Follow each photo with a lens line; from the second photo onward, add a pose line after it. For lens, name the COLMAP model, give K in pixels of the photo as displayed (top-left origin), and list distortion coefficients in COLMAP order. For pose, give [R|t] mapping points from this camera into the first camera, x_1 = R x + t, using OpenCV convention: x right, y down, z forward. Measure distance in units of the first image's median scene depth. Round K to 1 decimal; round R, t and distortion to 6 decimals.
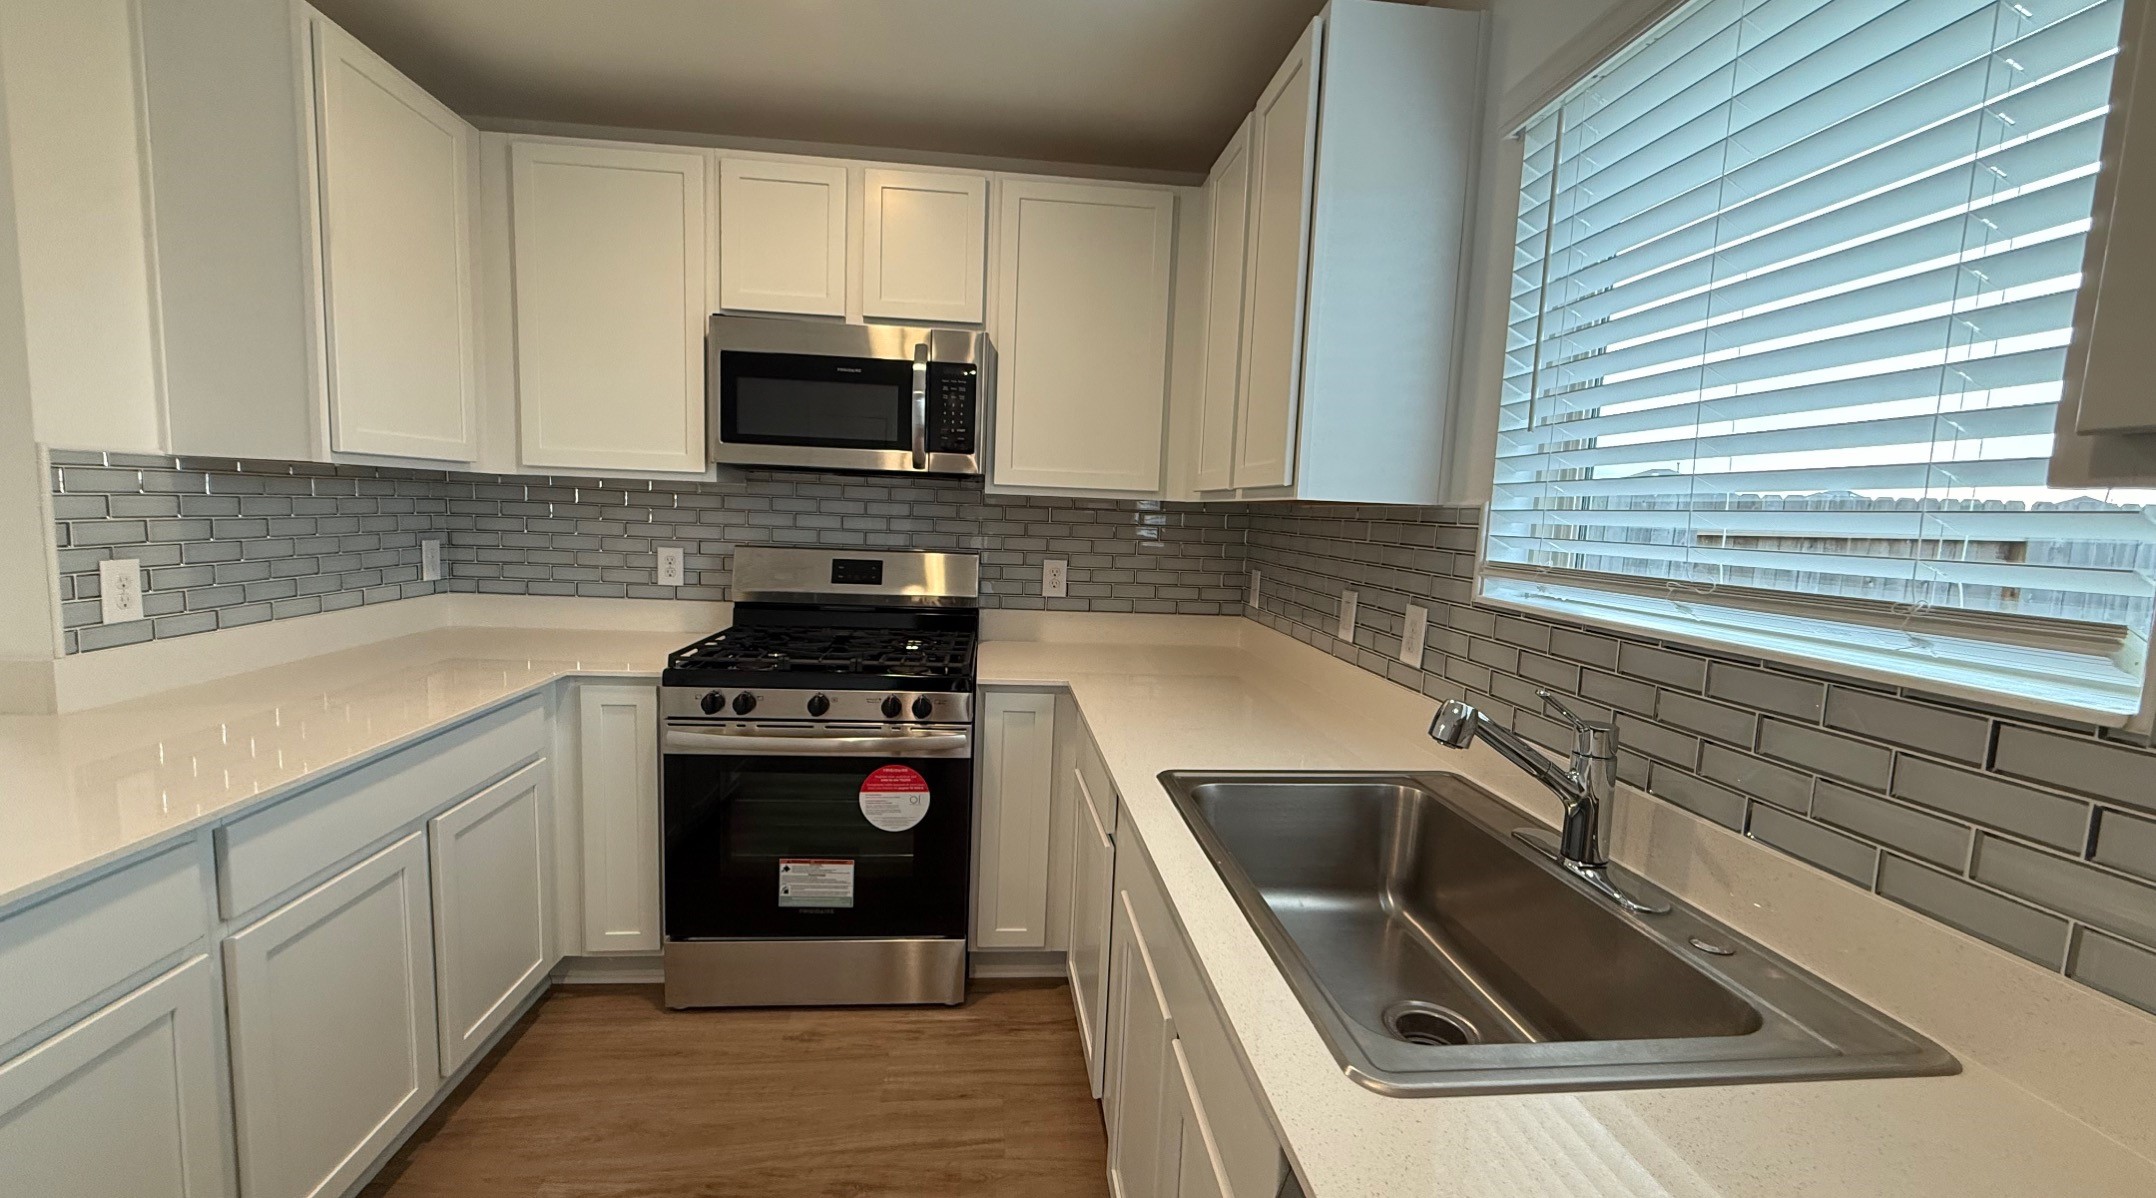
lens RADIAL K [[858.7, 0, 1013.6], [0, 858.7, 587.9], [0, 0, 1]] dist [-0.000463, 0.000011]
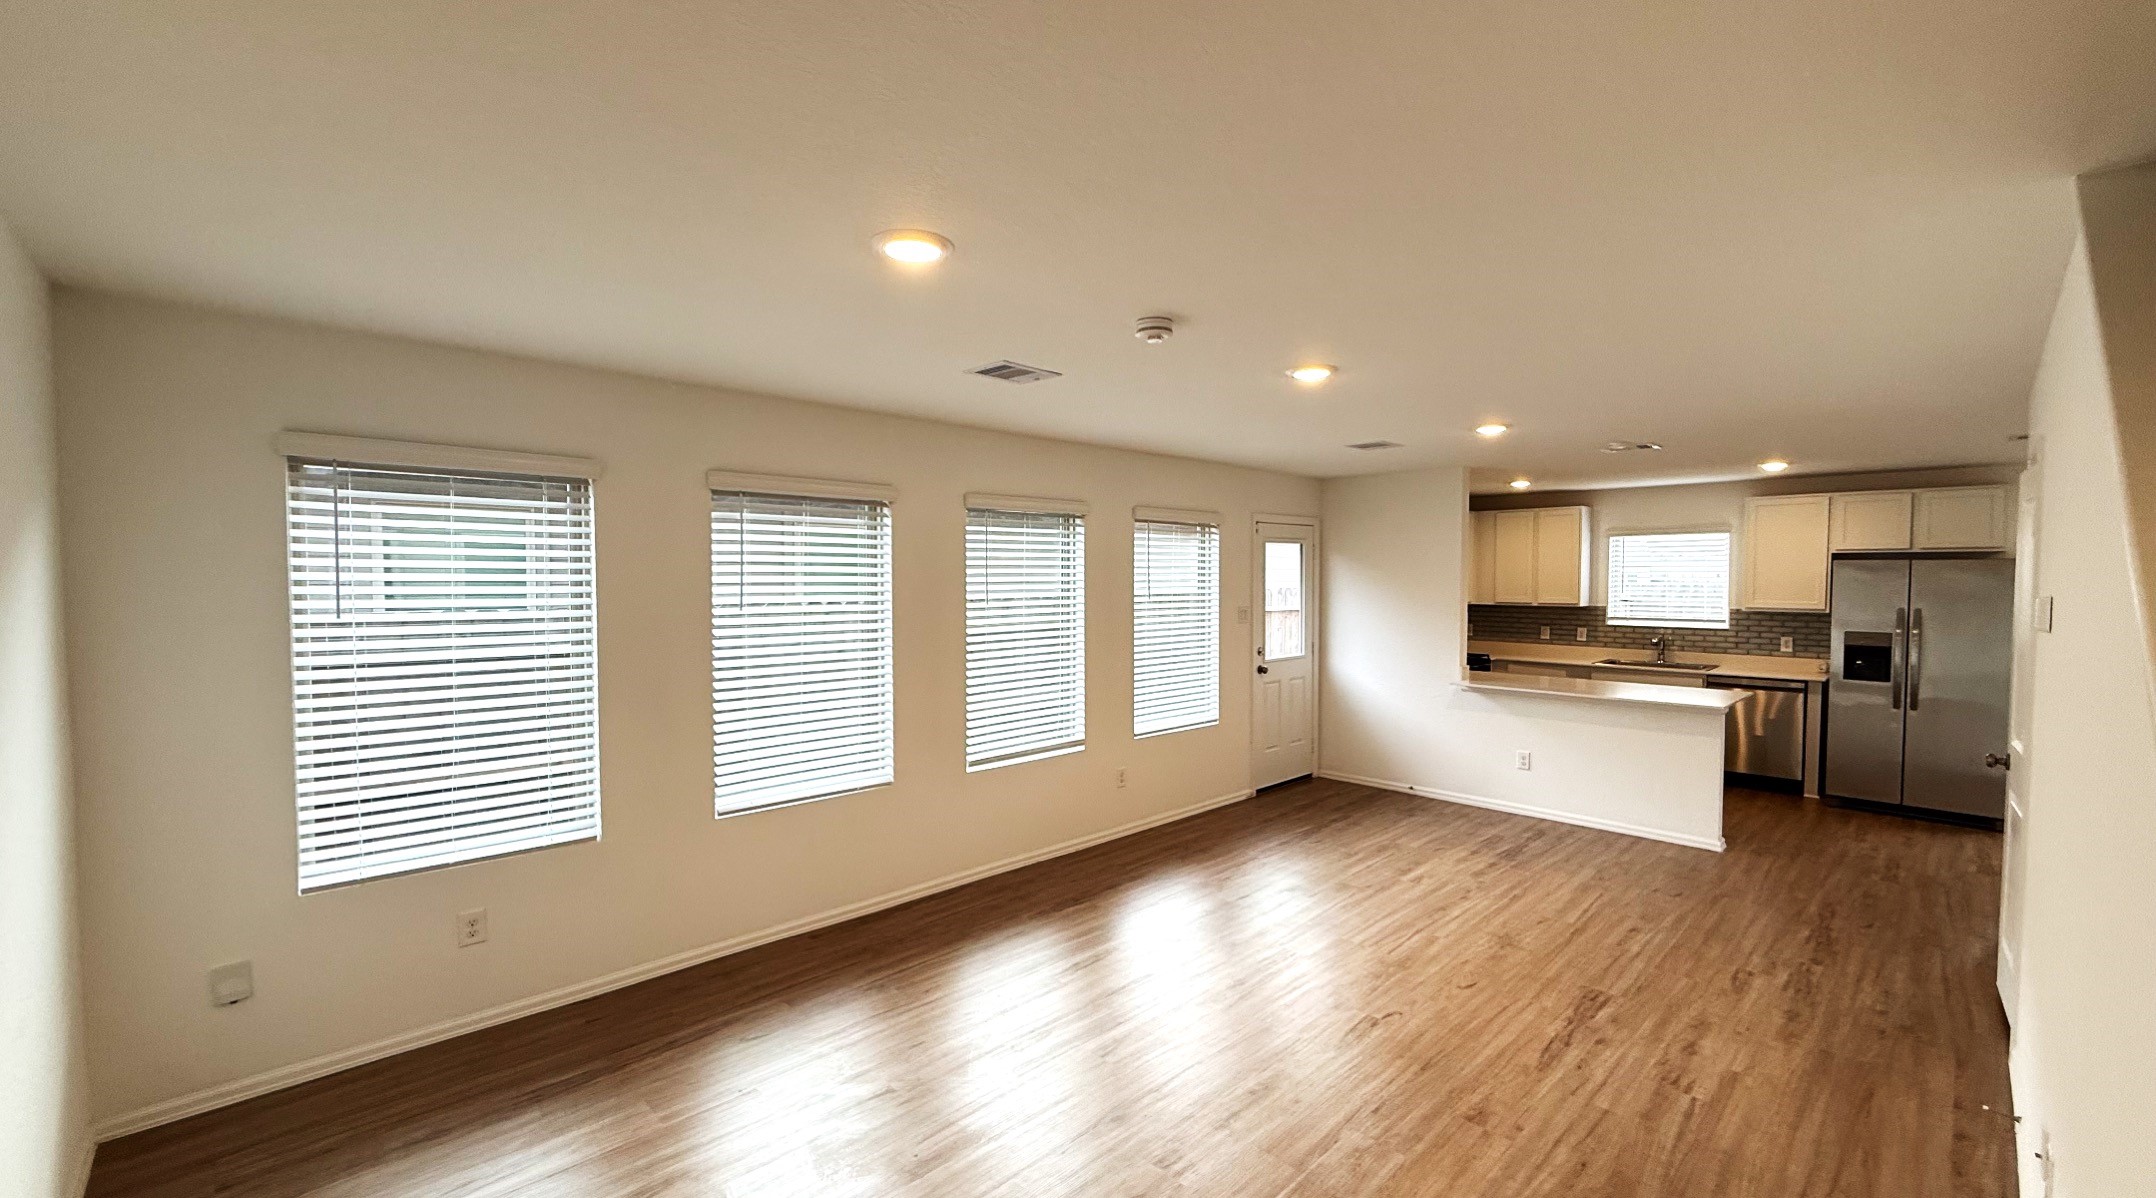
lens RADIAL K [[867.4, 0, 1072.7], [0, 867.4, 570.3], [0, 0, 1]] dist [0.000009, 0.000070]
pose [[0.779800, -0.035222, 0.625037, -3.352772], [0.088806, 0.994543, -0.054750, -0.200049], [-0.619698, 0.098201, 0.778673, -0.696048]]
